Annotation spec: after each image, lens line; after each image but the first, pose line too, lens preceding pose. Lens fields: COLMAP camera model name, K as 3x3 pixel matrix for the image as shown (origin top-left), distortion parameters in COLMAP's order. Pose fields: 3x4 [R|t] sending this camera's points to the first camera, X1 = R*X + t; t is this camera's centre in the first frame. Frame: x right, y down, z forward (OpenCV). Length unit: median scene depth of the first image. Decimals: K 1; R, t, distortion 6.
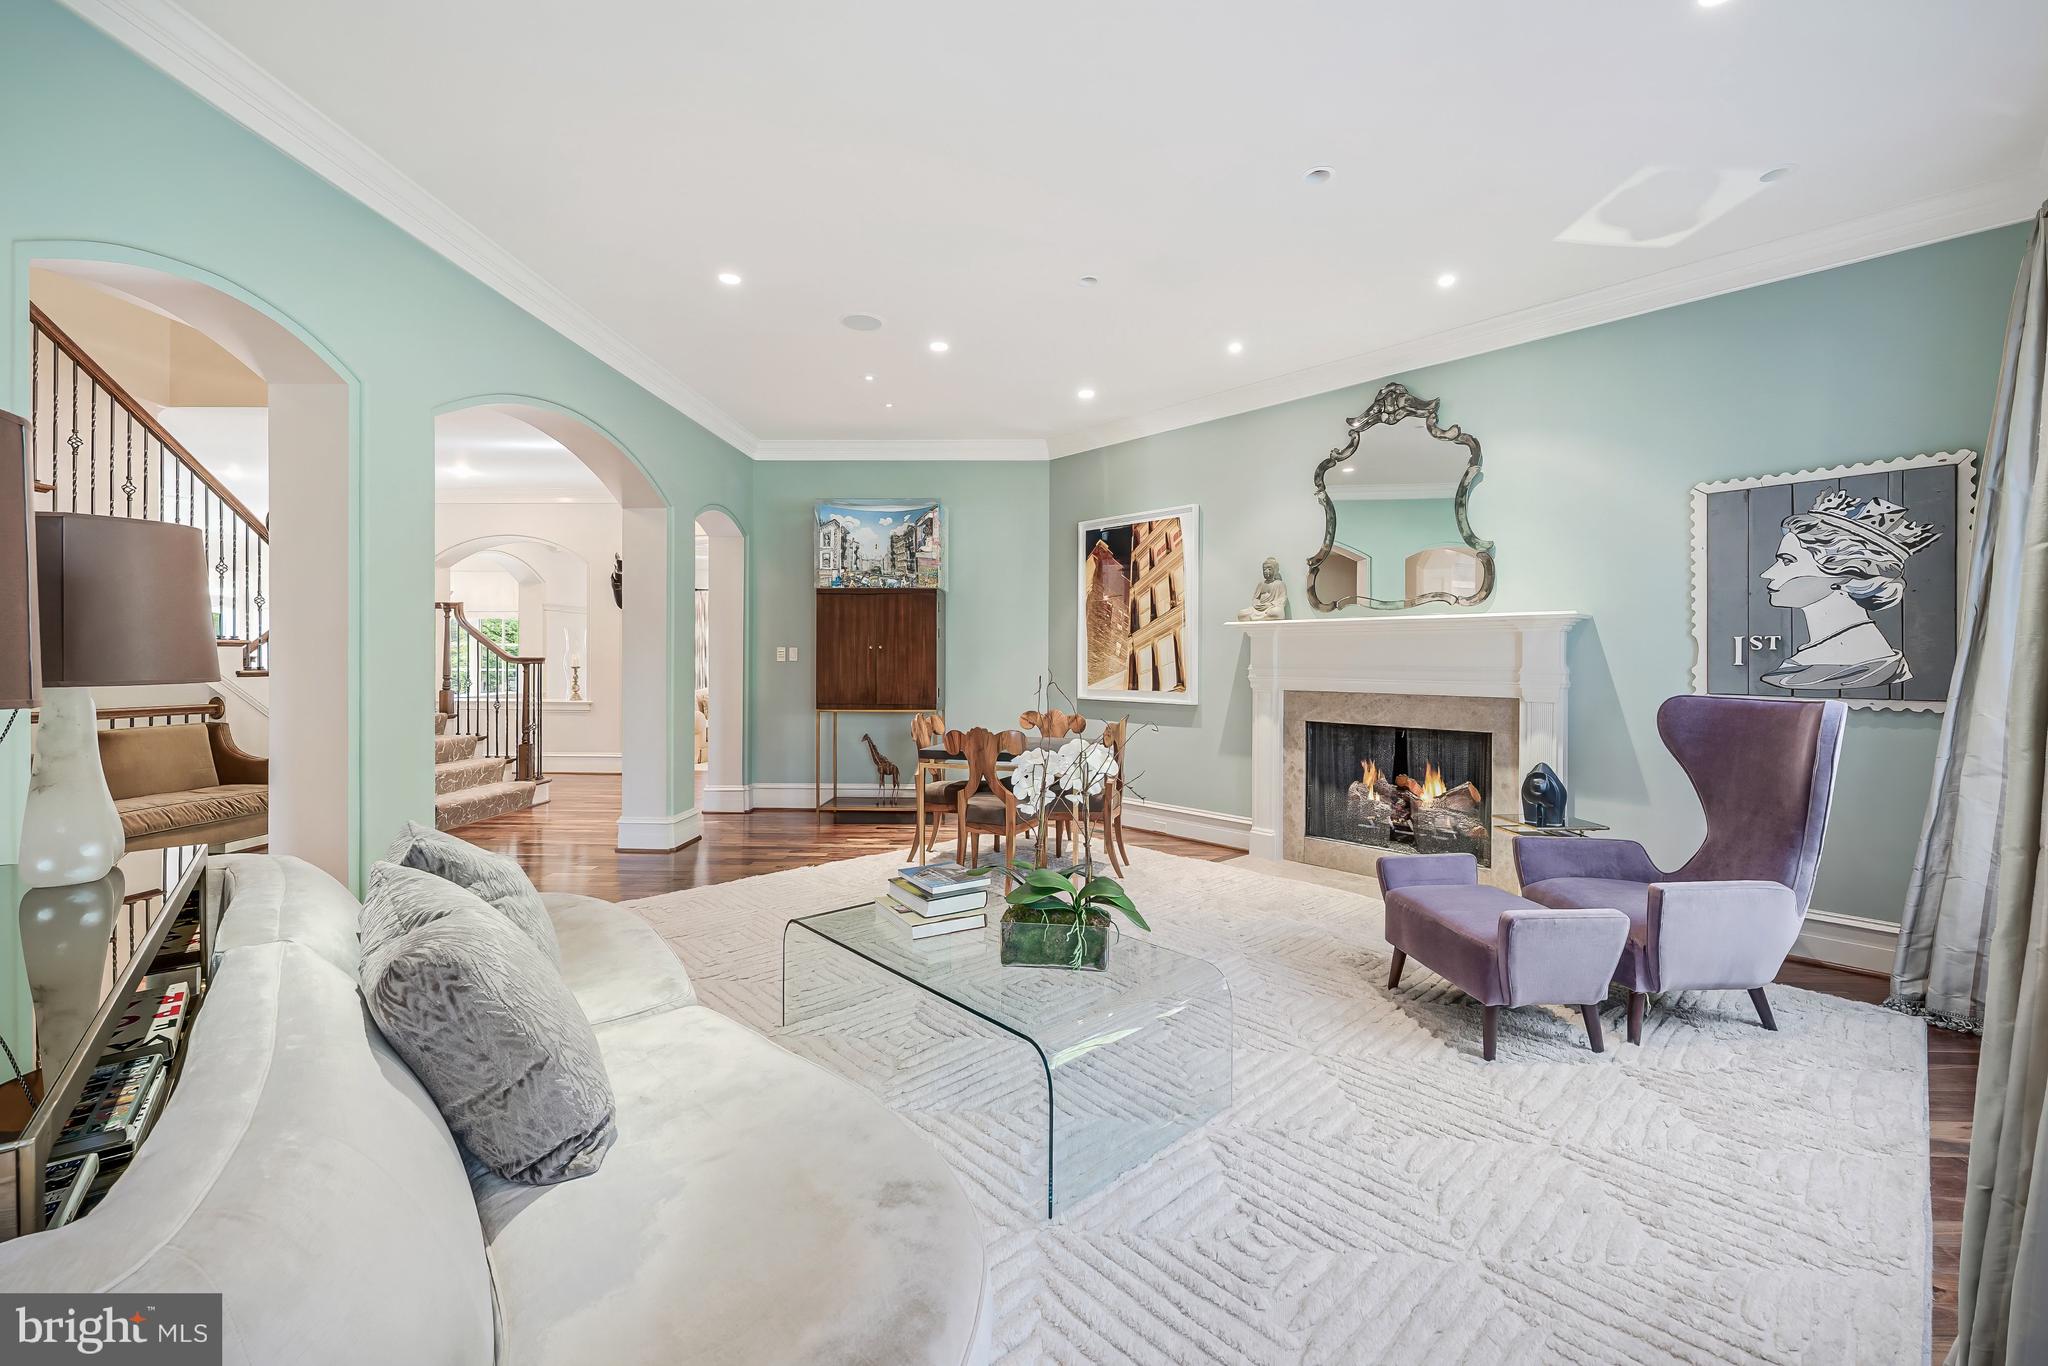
lens RADIAL K [[833.5, 0, 1011.7], [0, 833.5, 665.9], [0, 0, 1]] dist [0.001172, 0.000080]
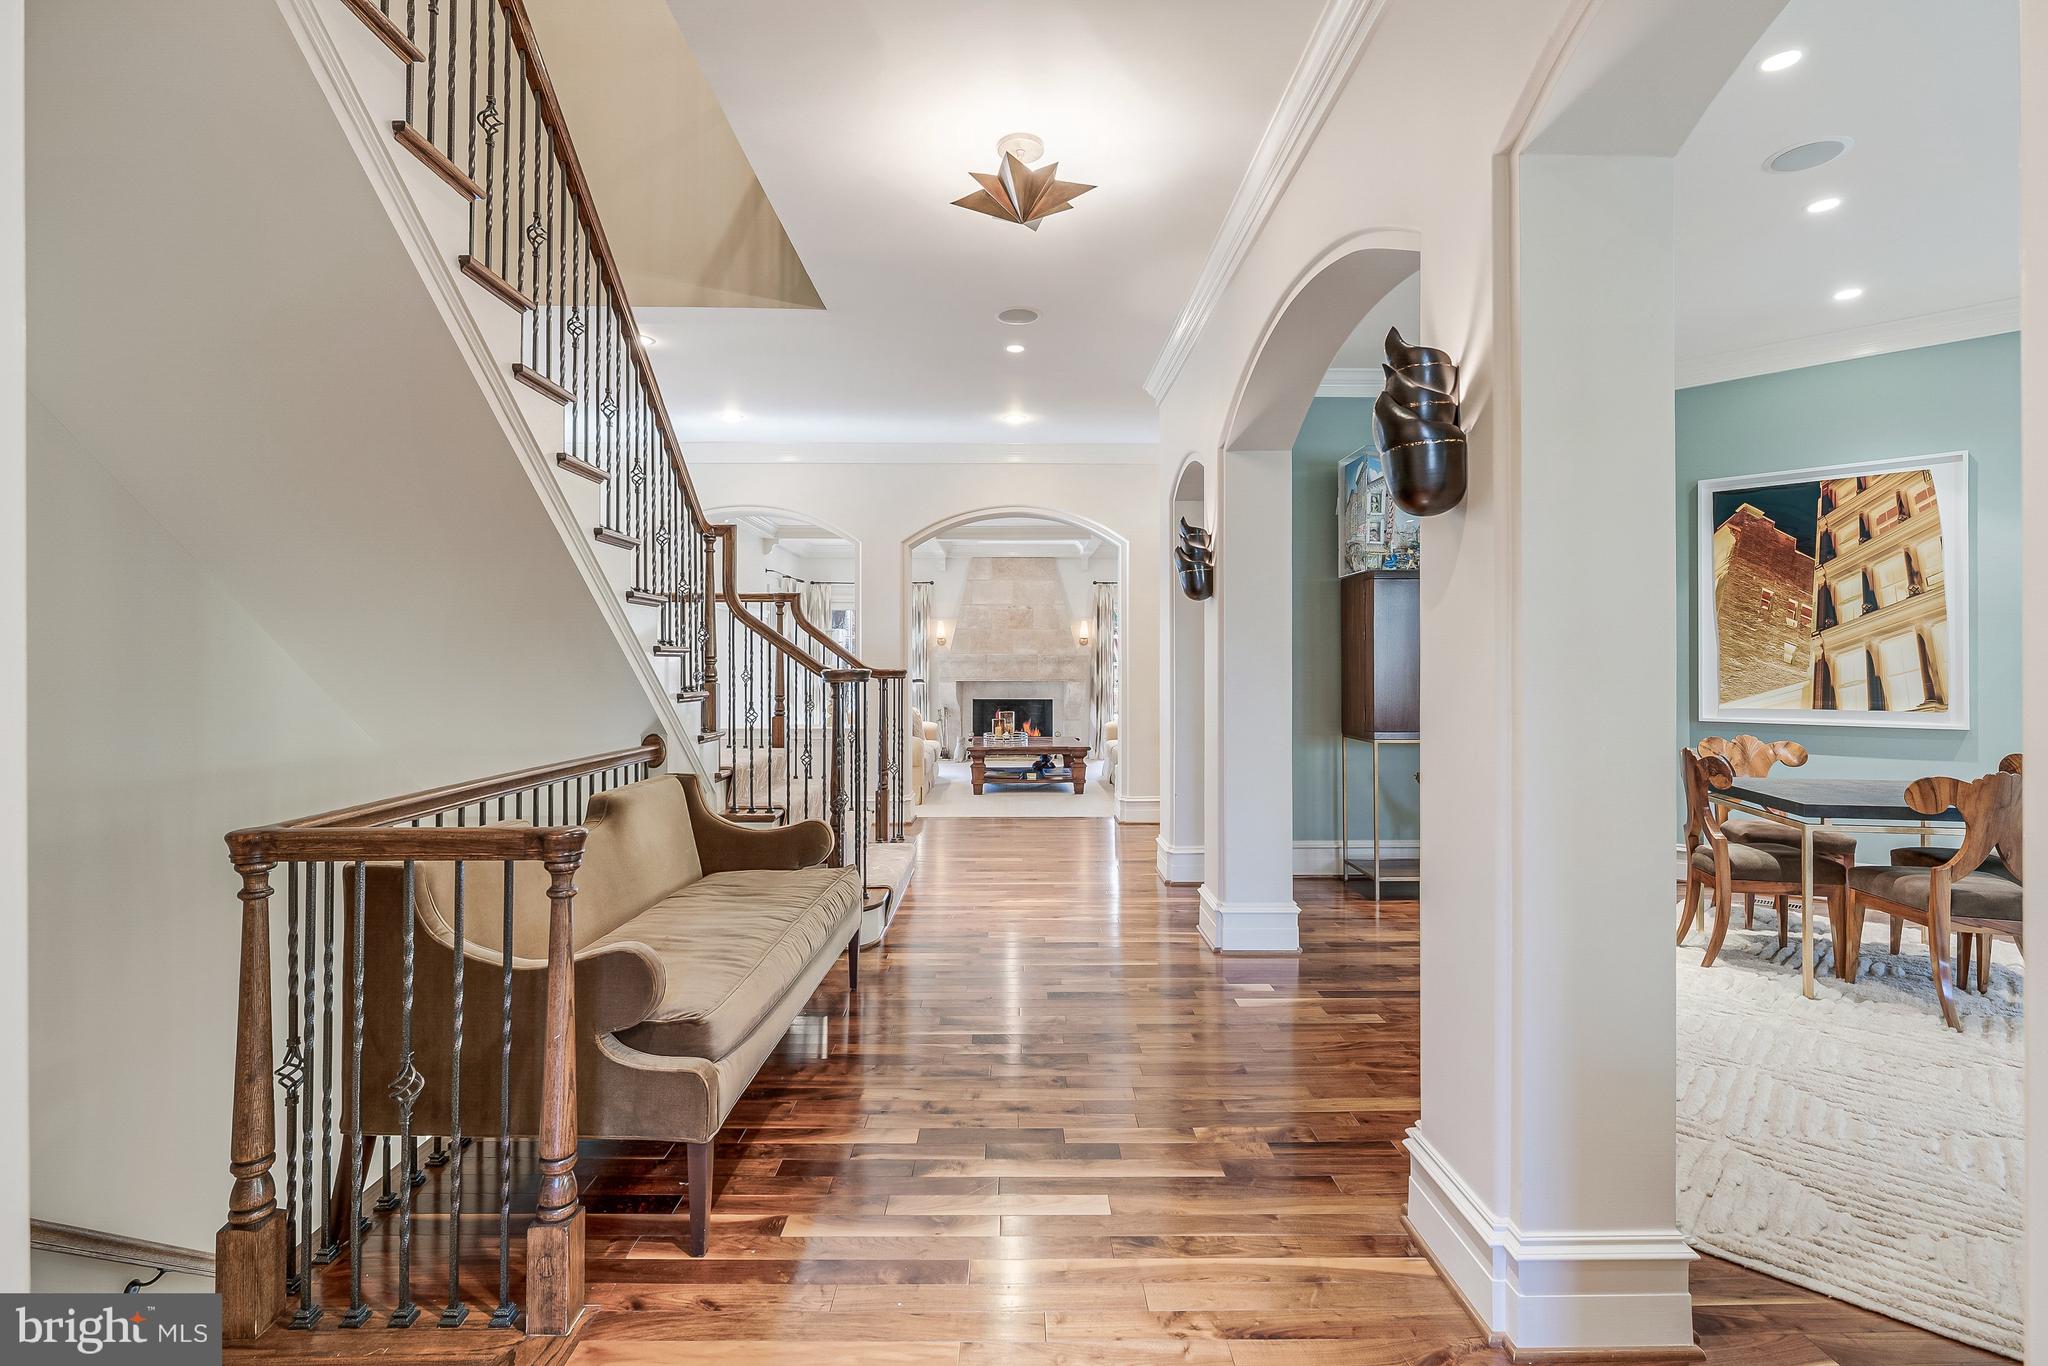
lens RADIAL K [[929.4, 0, 1022.6], [0, 929.4, 662.4], [0, 0, 1]] dist [-0.005245, -0.000455]
pose [[0.998729, -0.005223, 0.050126, -0.596219], [0.006025, 0.999856, -0.015855, -0.003209], [-0.050036, 0.016137, 0.998617, 0.231382]]
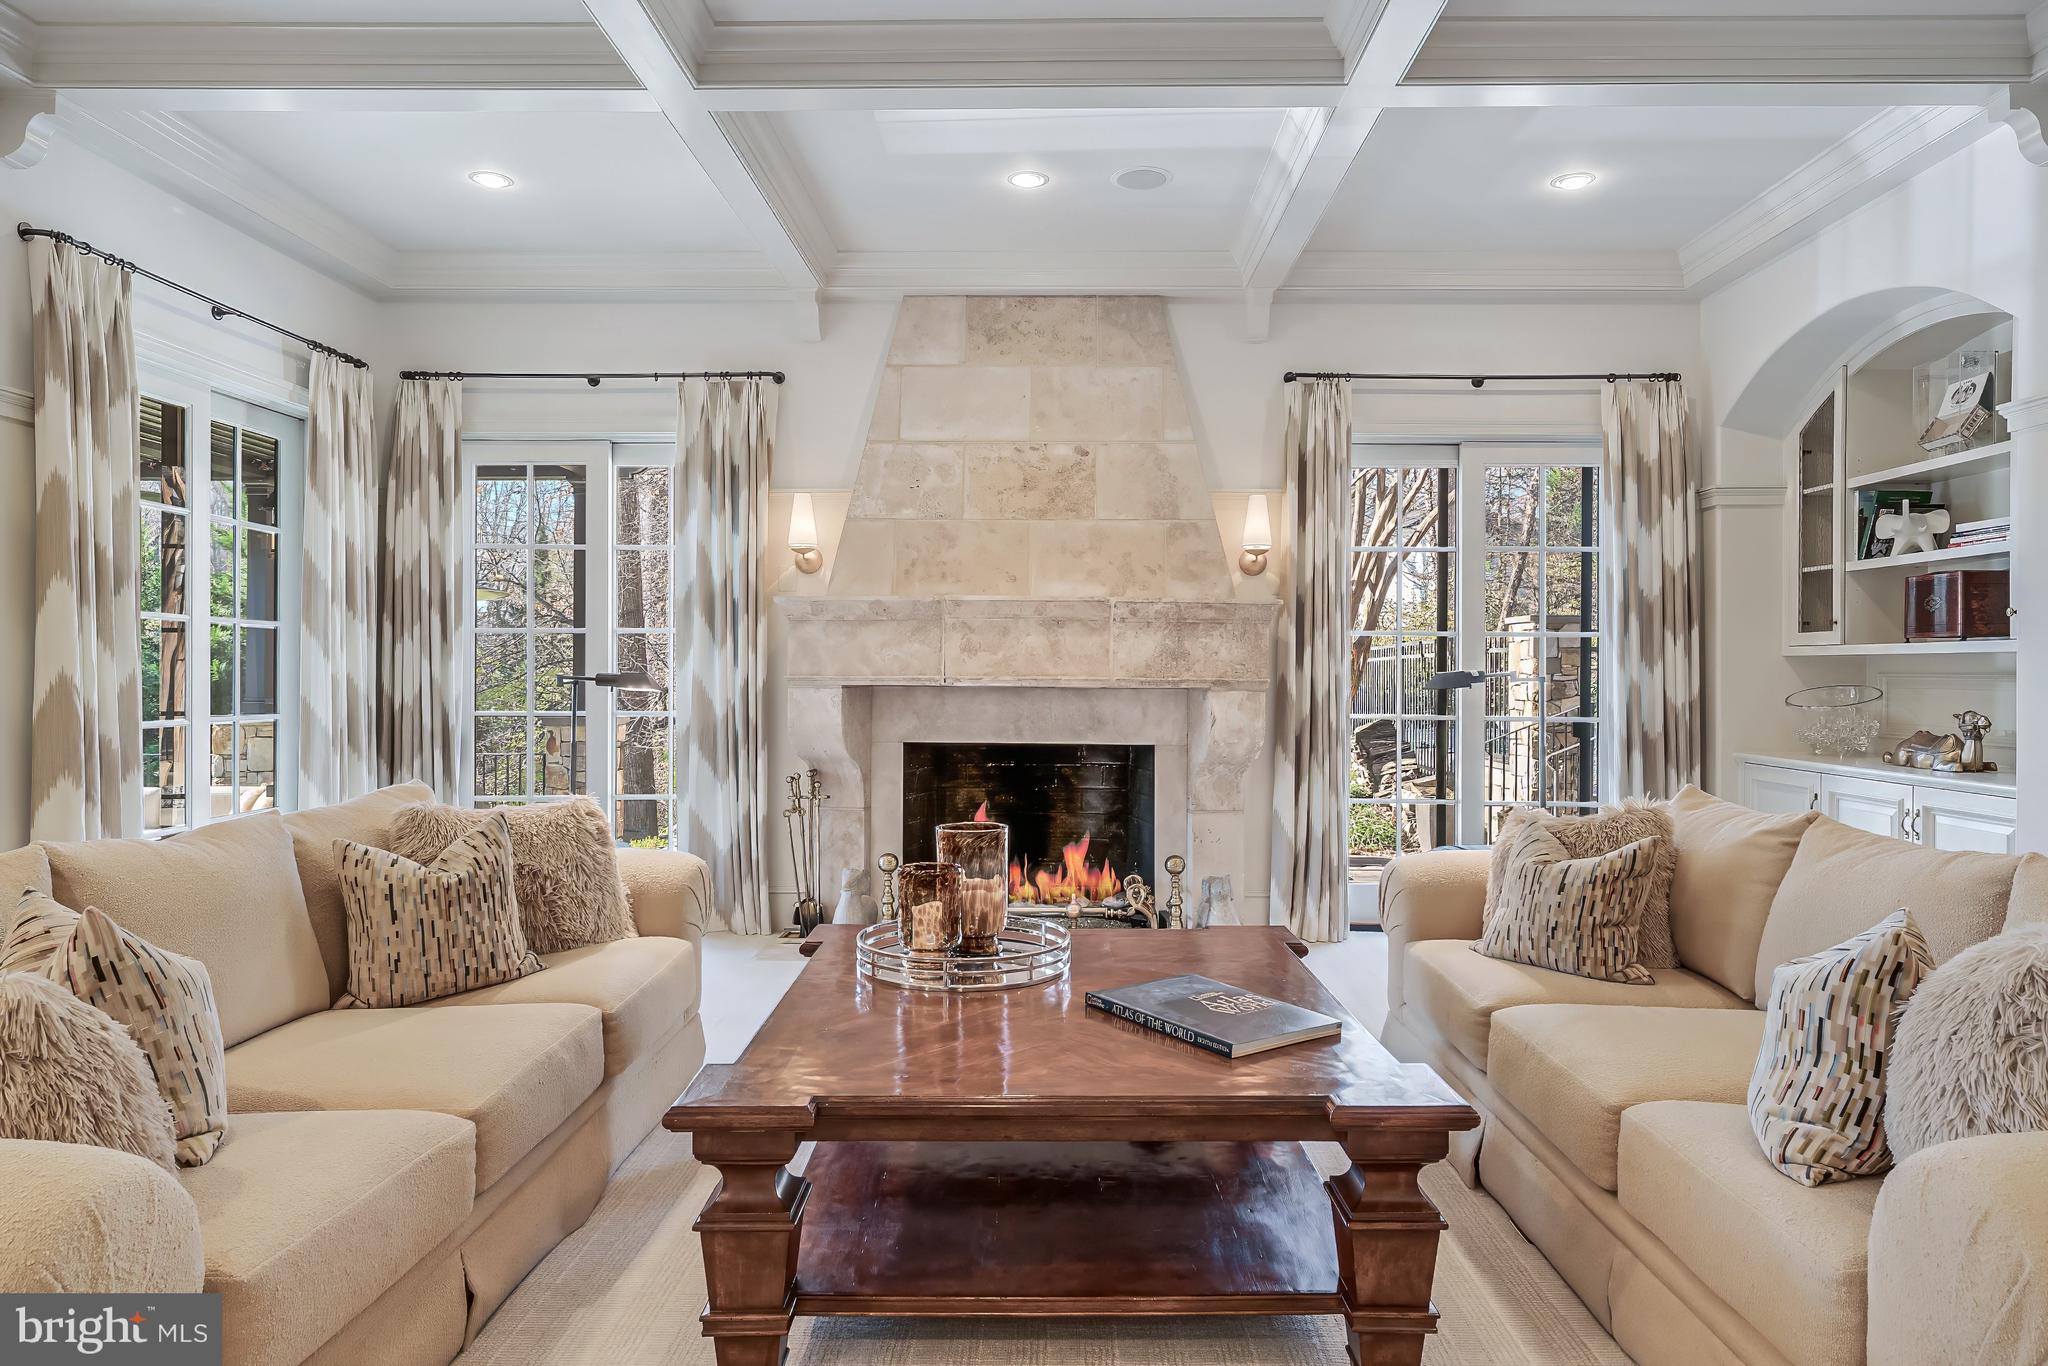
lens RADIAL K [[1233.5, 0, 1034.8], [0, 1233.5, 679.8], [0, 0, 1]] dist [-0.005854, -0.000518]
pose [[0.999830, 0.000433, 0.018450, -0.564628], [-0.000238, 0.999944, -0.010542, 0.002546], [-0.018453, 0.010536, 0.999774, 0.774267]]
